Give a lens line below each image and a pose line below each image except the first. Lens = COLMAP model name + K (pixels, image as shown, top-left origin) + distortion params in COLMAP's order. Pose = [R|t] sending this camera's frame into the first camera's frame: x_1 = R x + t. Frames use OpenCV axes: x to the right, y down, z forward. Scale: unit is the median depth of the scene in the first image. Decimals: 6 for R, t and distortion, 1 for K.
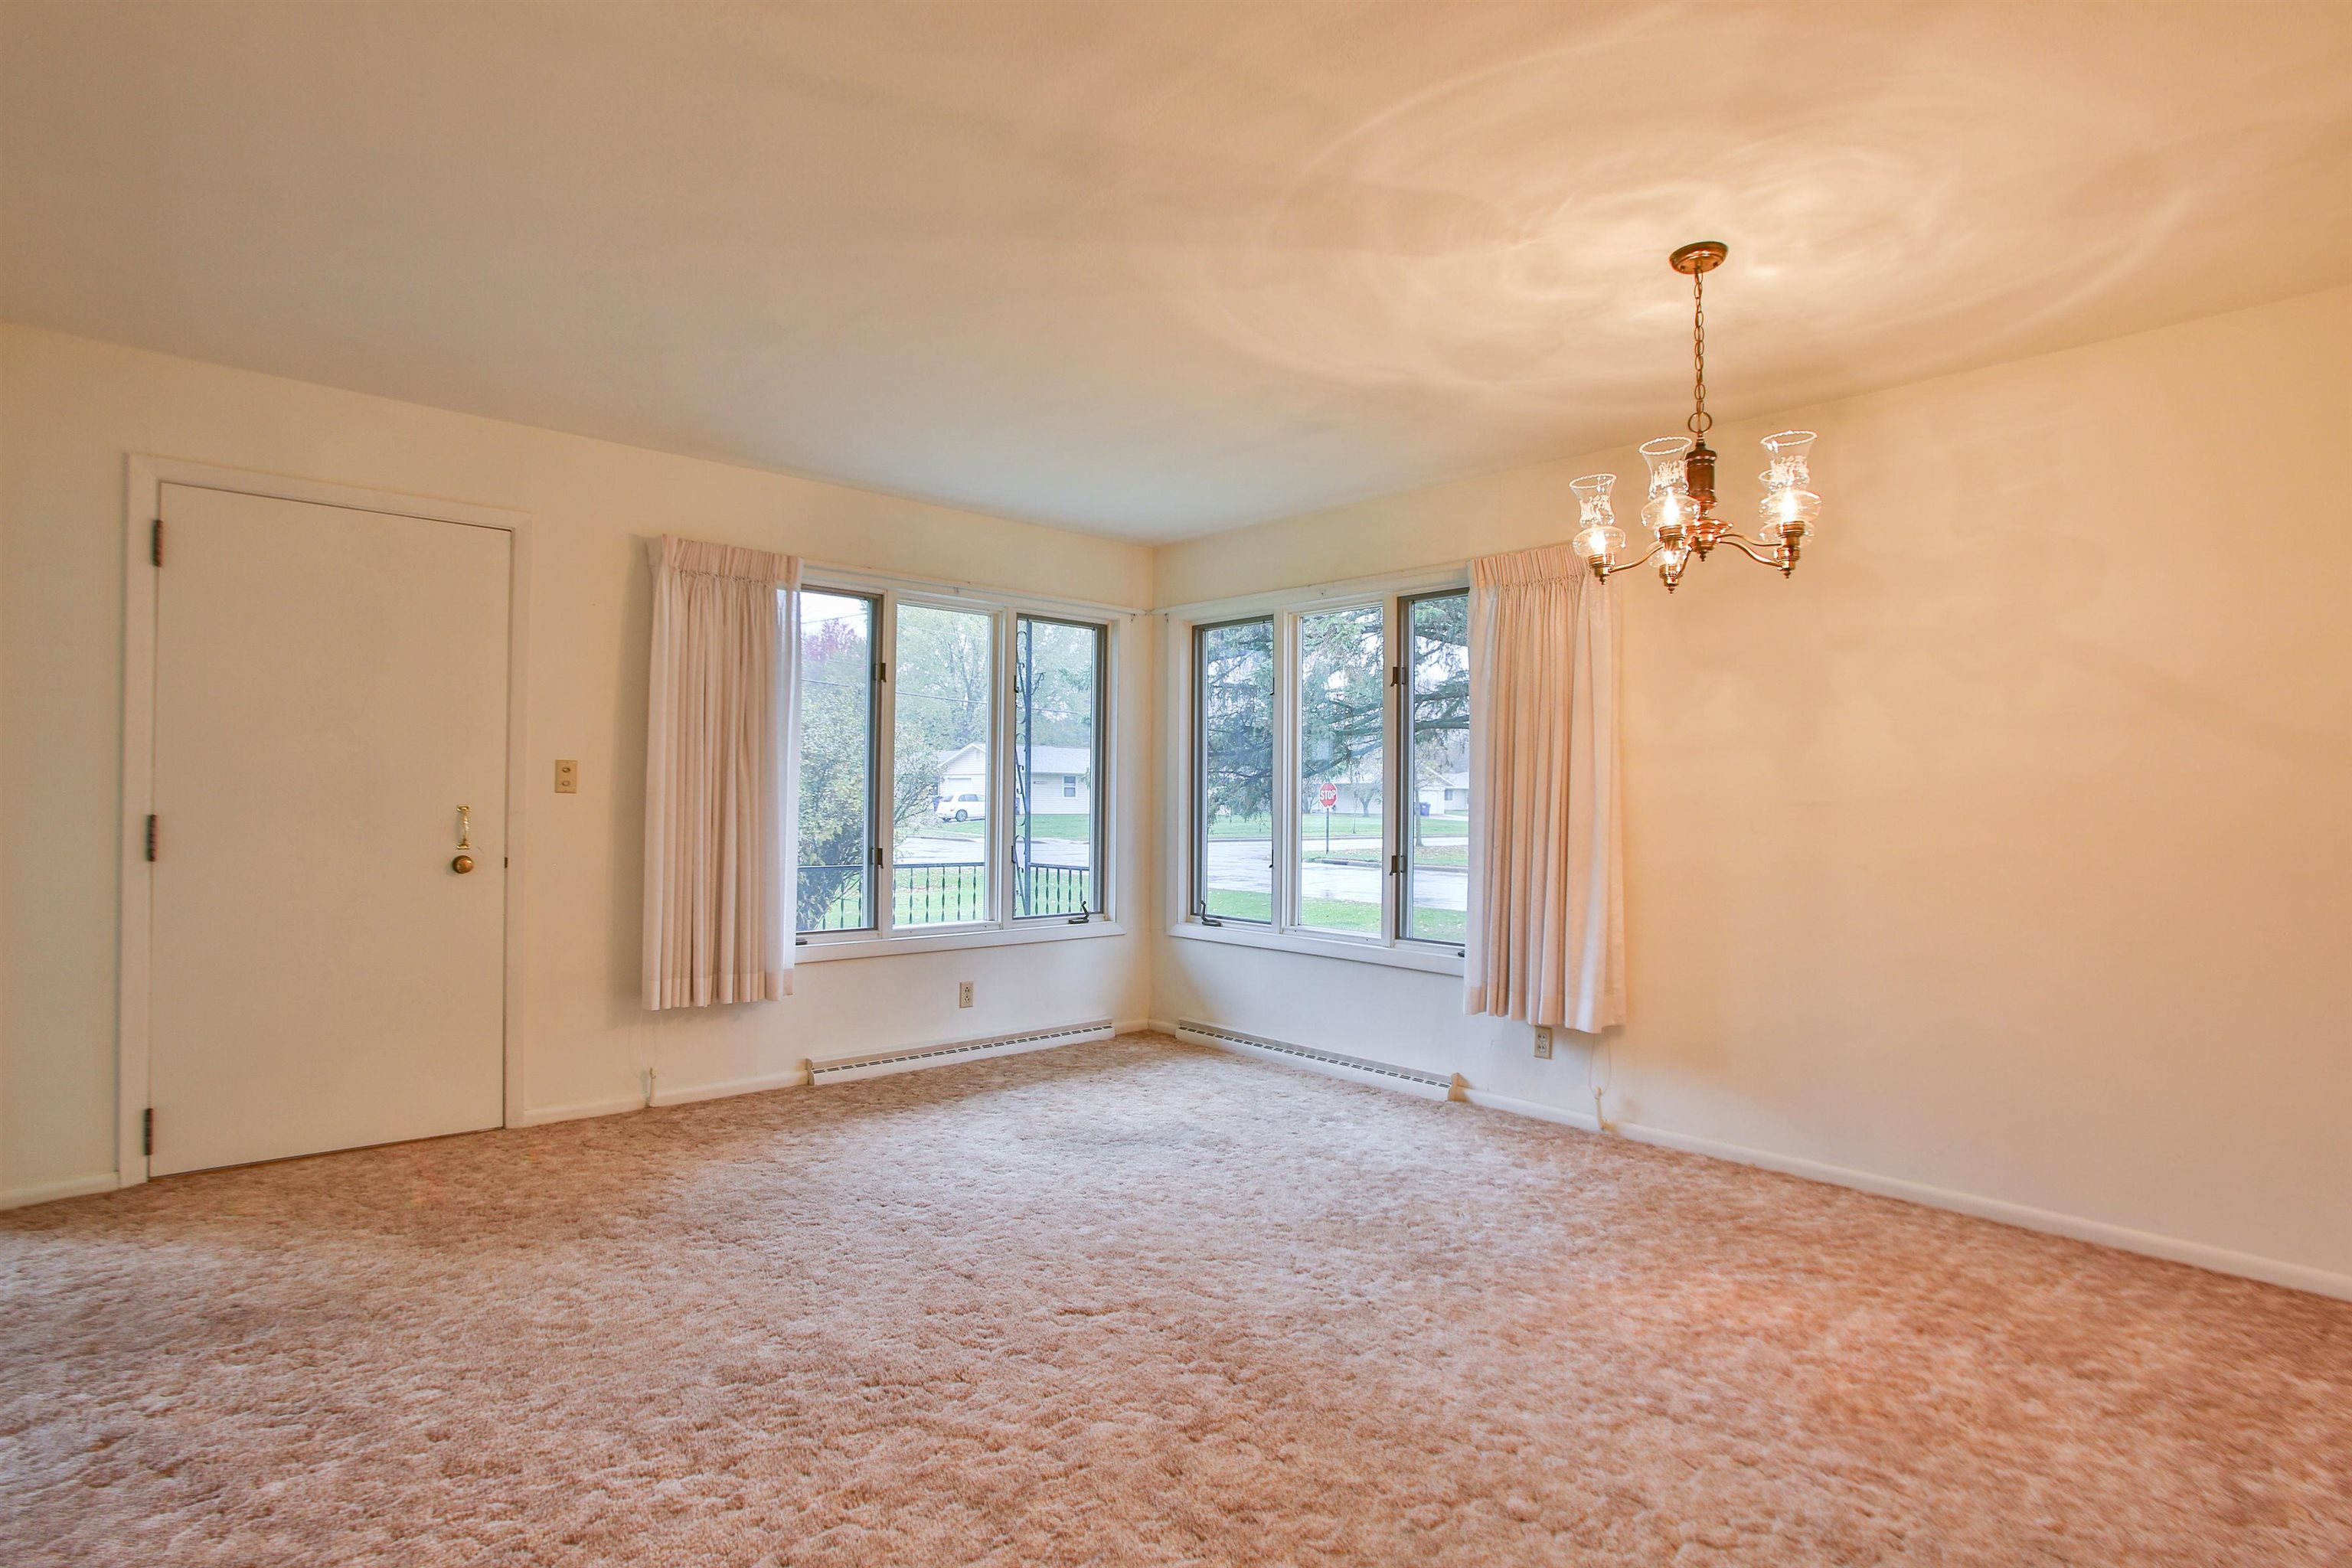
lens RADIAL K [[1132.4, 0, 1180.4], [0, 1132.4, 790.8], [0, 0, 1]] dist [-0.074284, 0.032861]
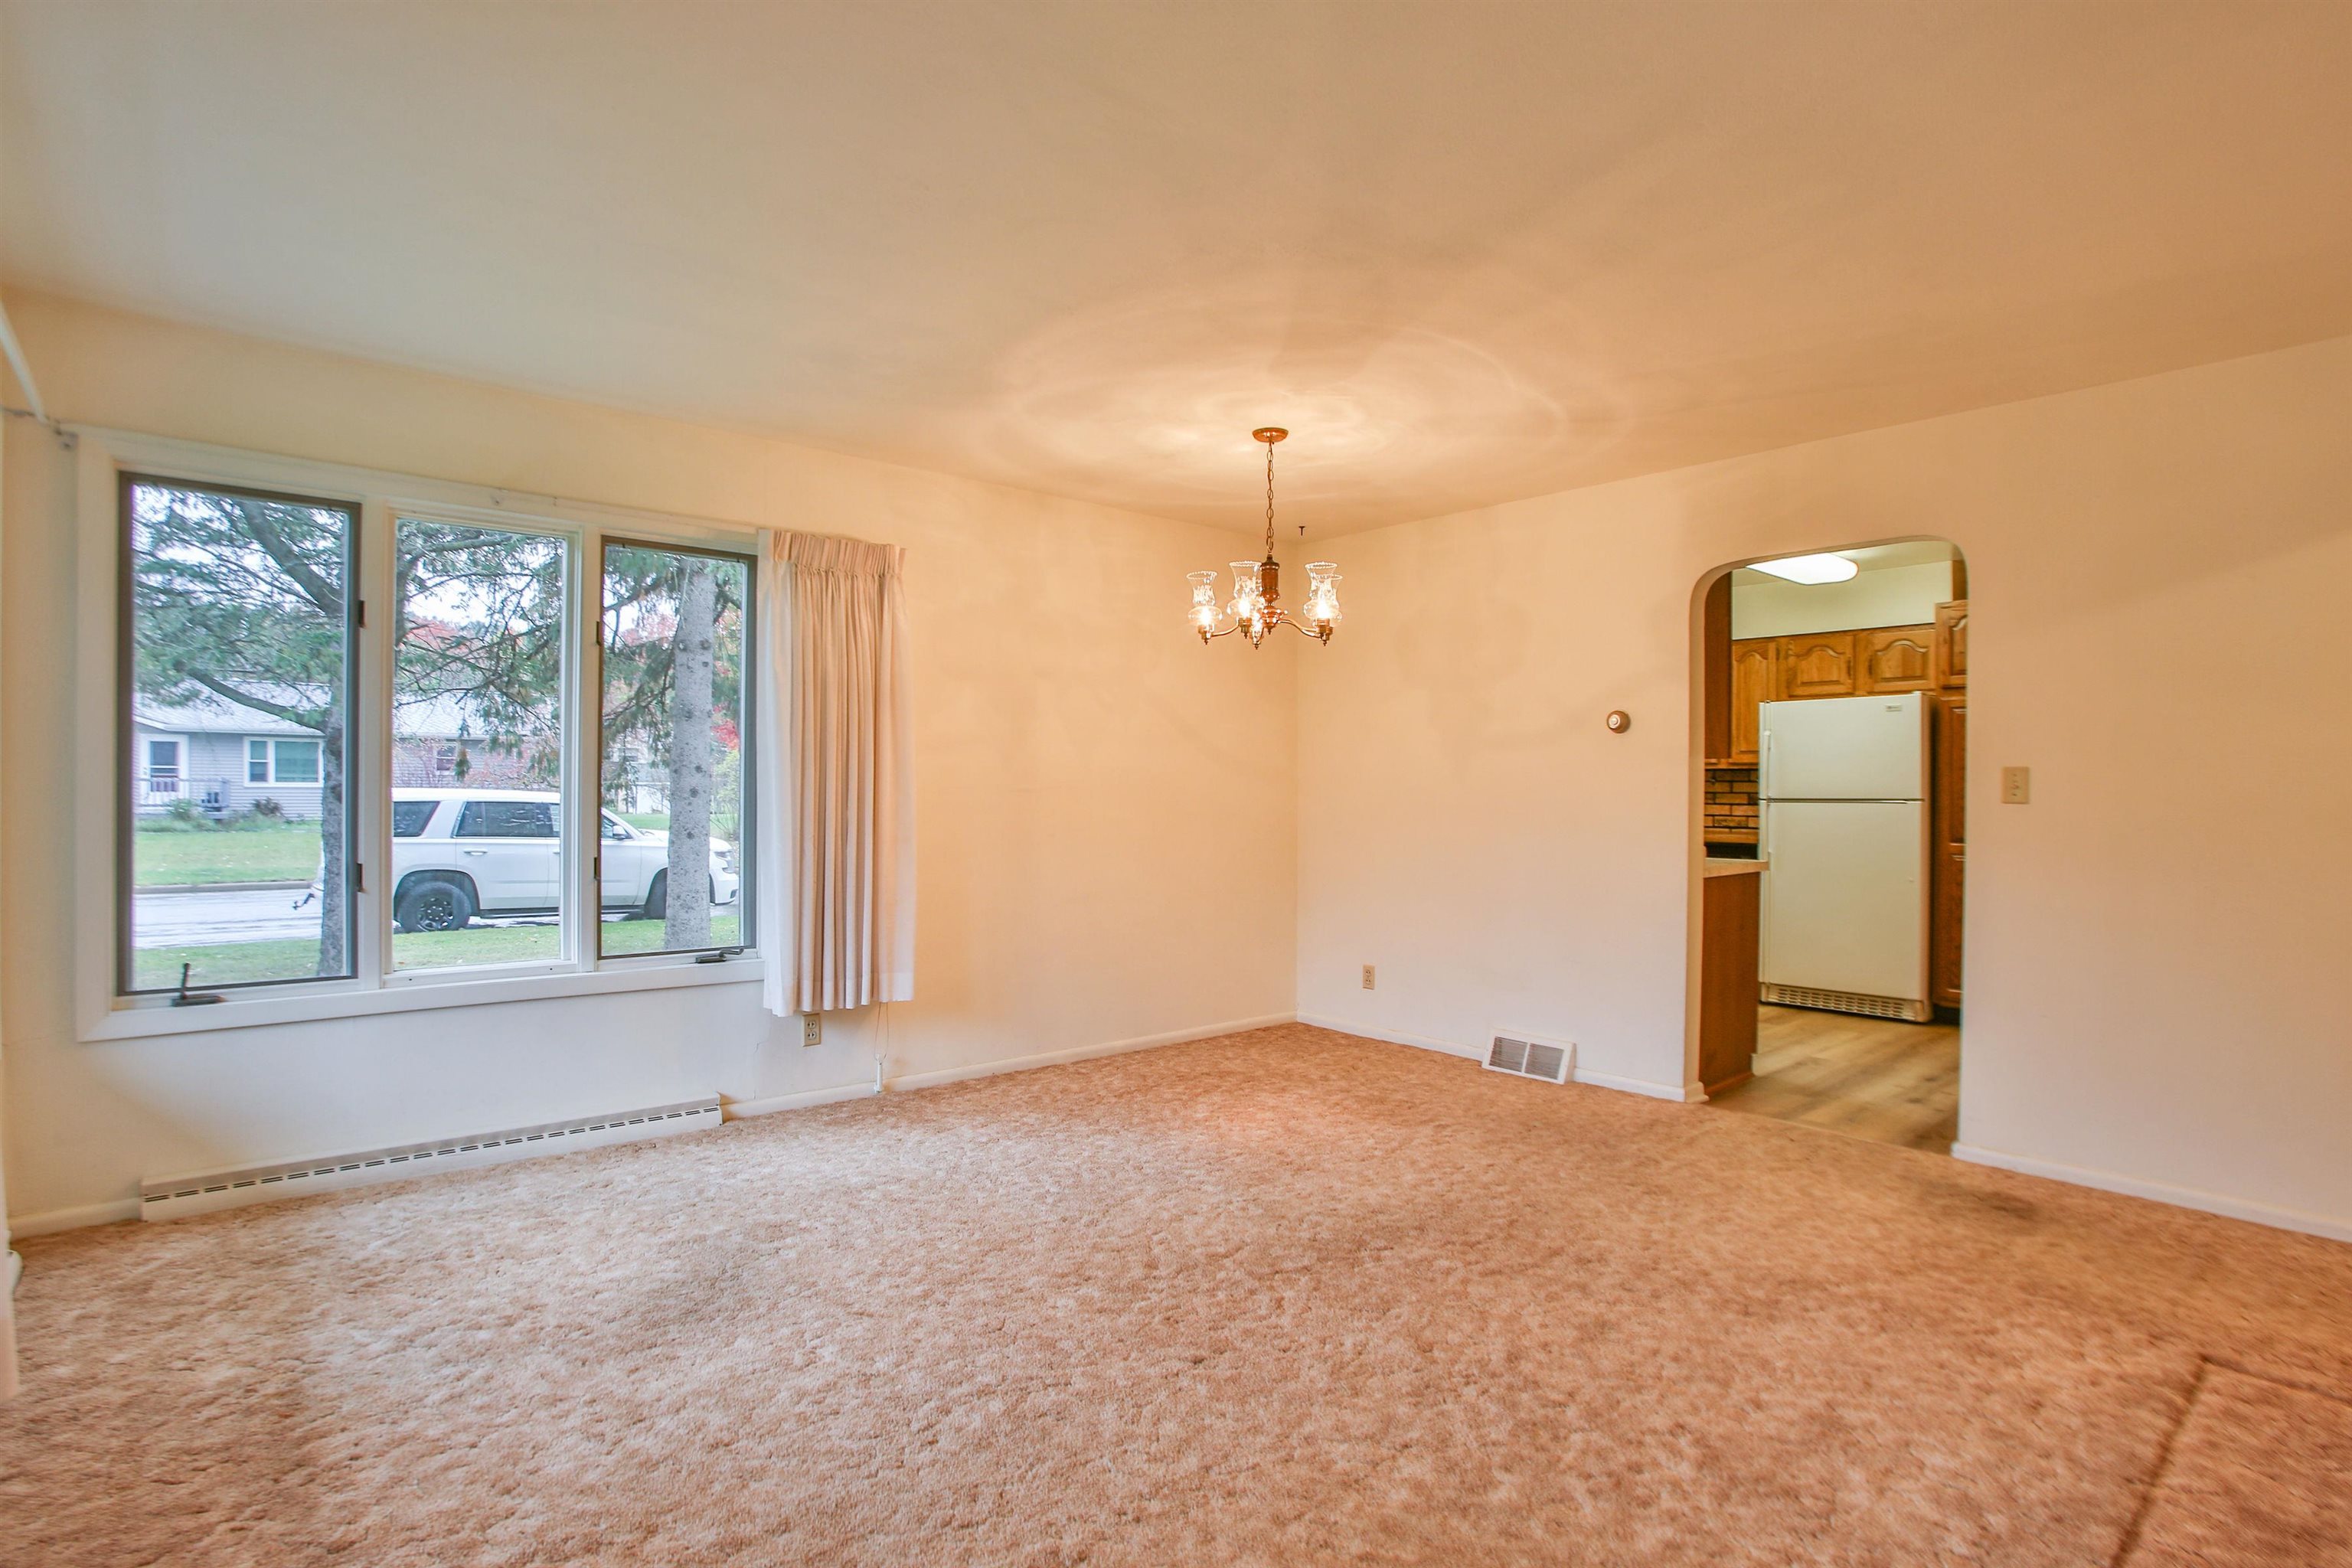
lens RADIAL K [[1132.4, 0, 1180.4], [0, 1132.4, 790.8], [0, 0, 1]] dist [-0.074284, 0.032861]
pose [[0.053164, -0.008765, 0.998547, -0.781016], [-0.013539, 0.999863, 0.009497, -0.003191], [-0.998494, -0.014024, 0.053038, 0.739891]]
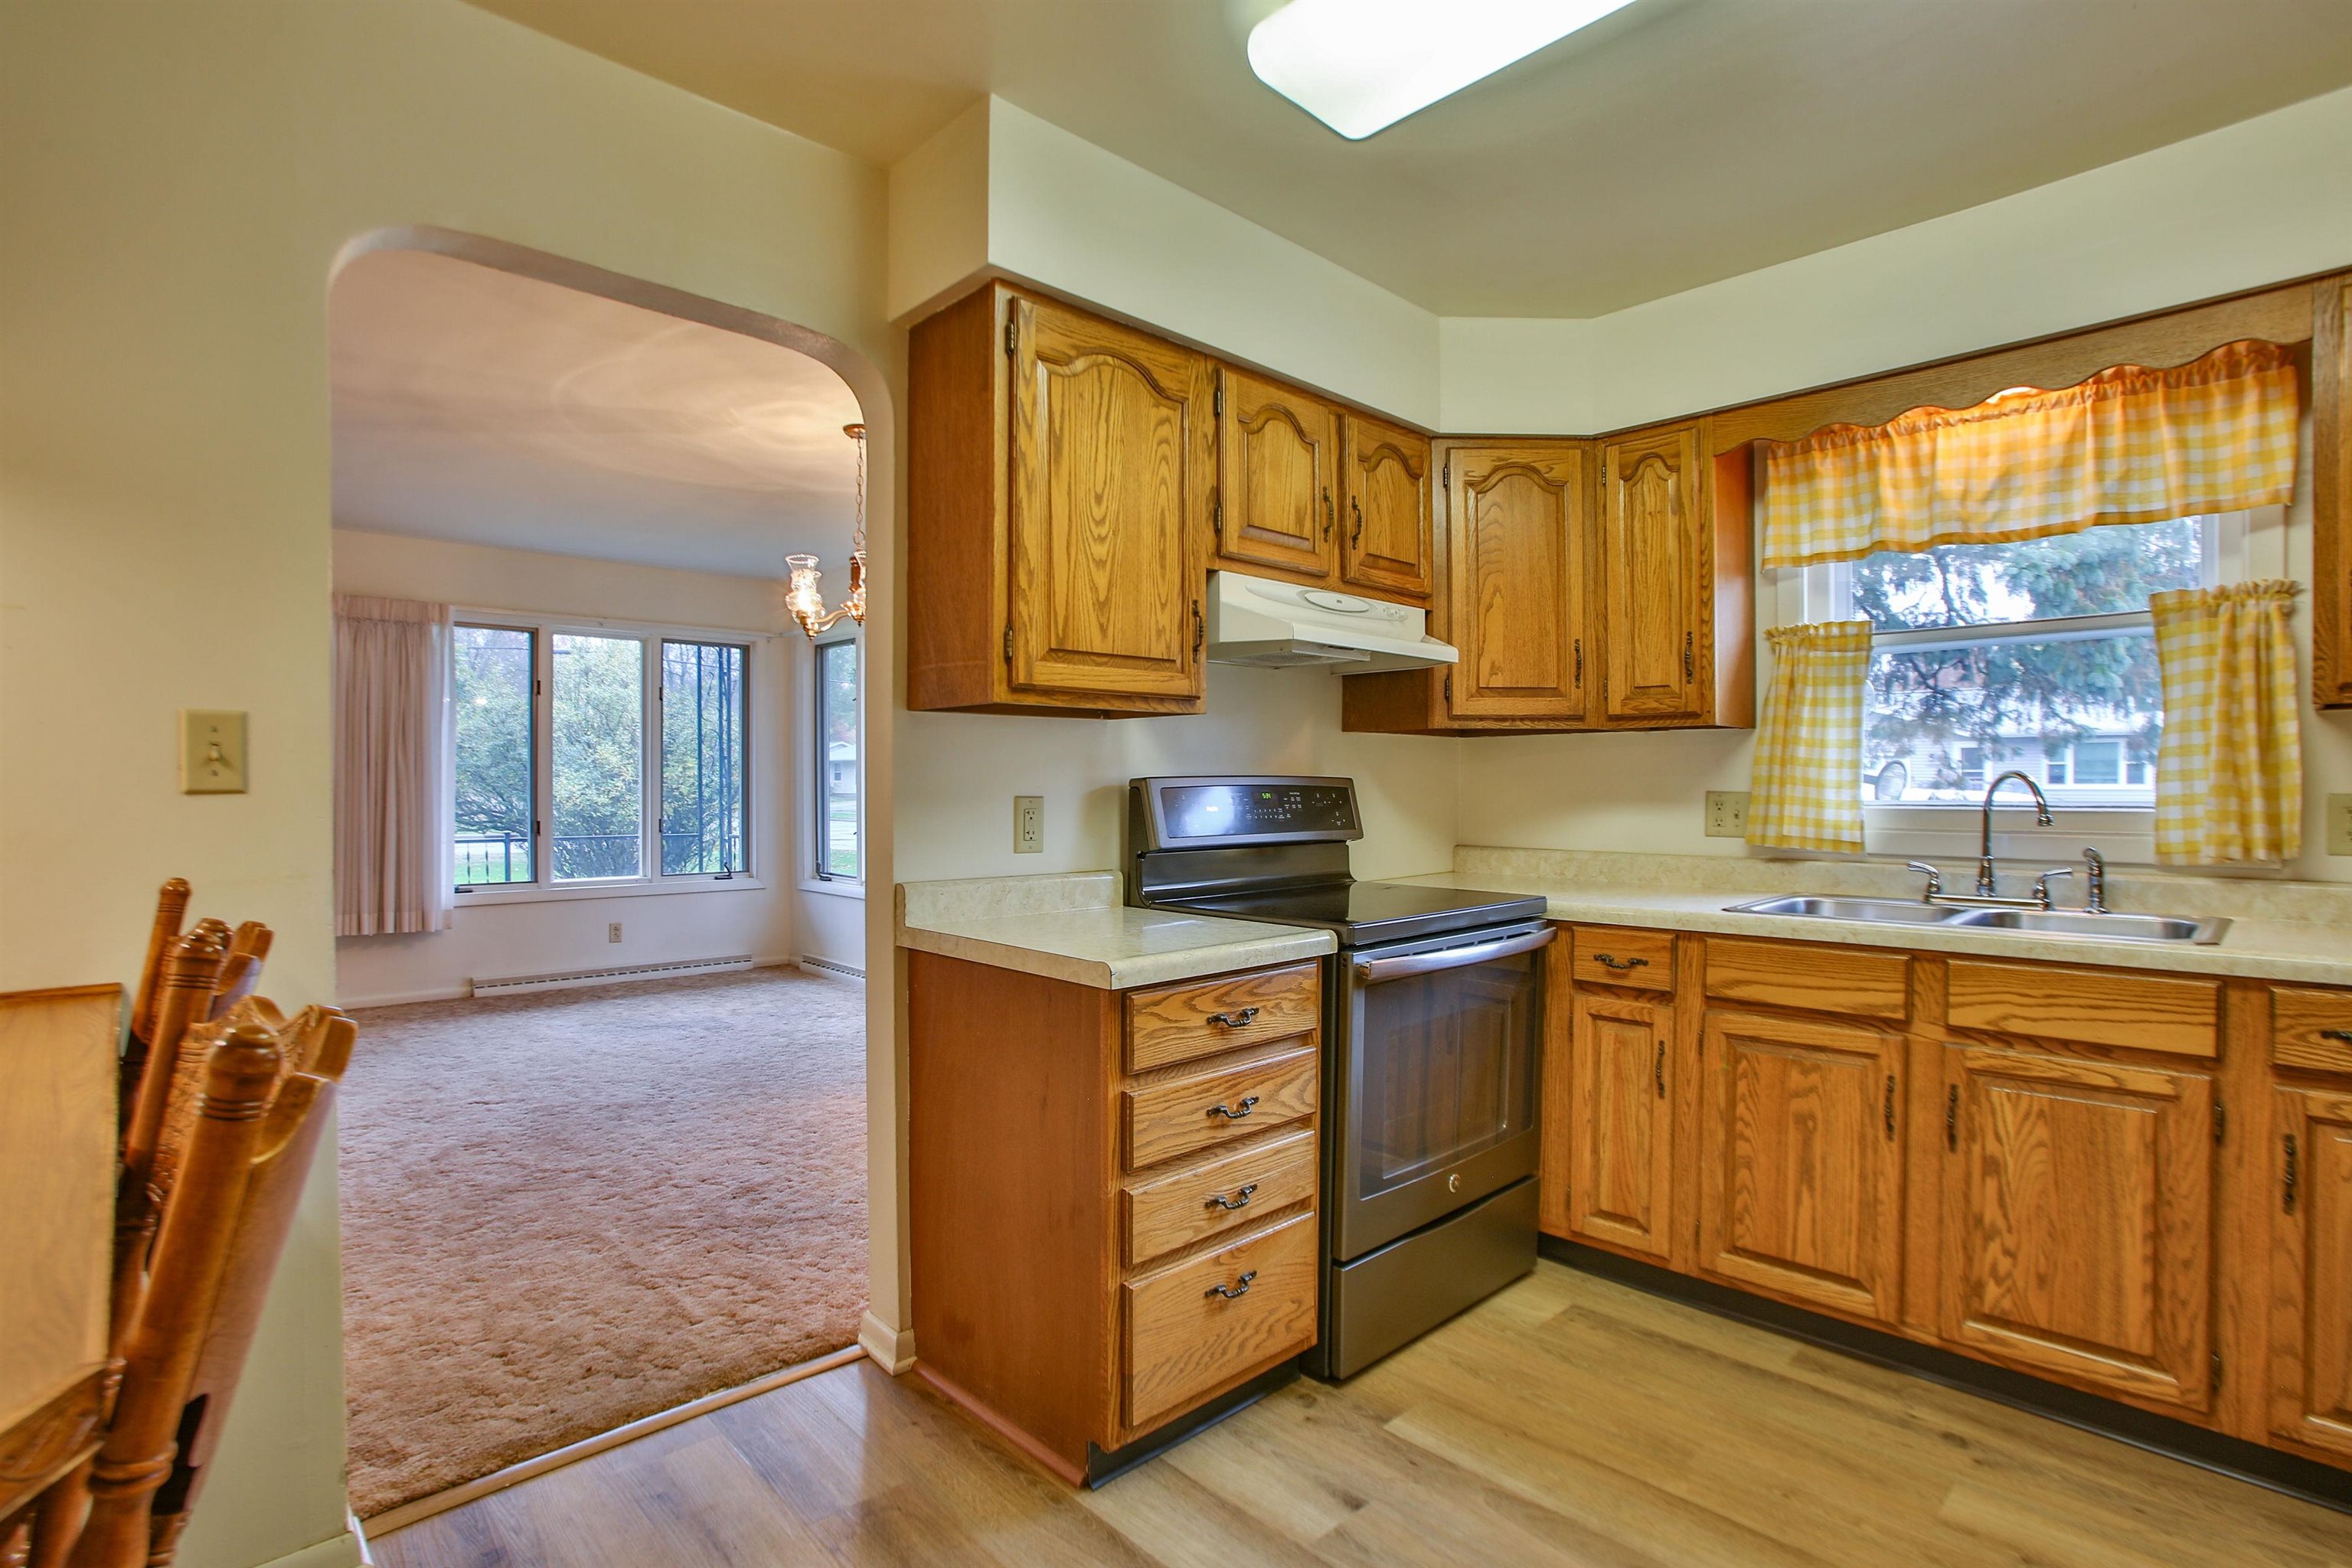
lens RADIAL K [[1132.4, 0, 1180.4], [0, 1132.4, 790.8], [0, 0, 1]] dist [-0.074284, 0.032861]
pose [[0.999846, -0.007287, 0.015961, 0.636650], [0.007026, 0.999841, 0.016361, 0.000058], [-0.016077, -0.016246, 0.999739, -0.421490]]
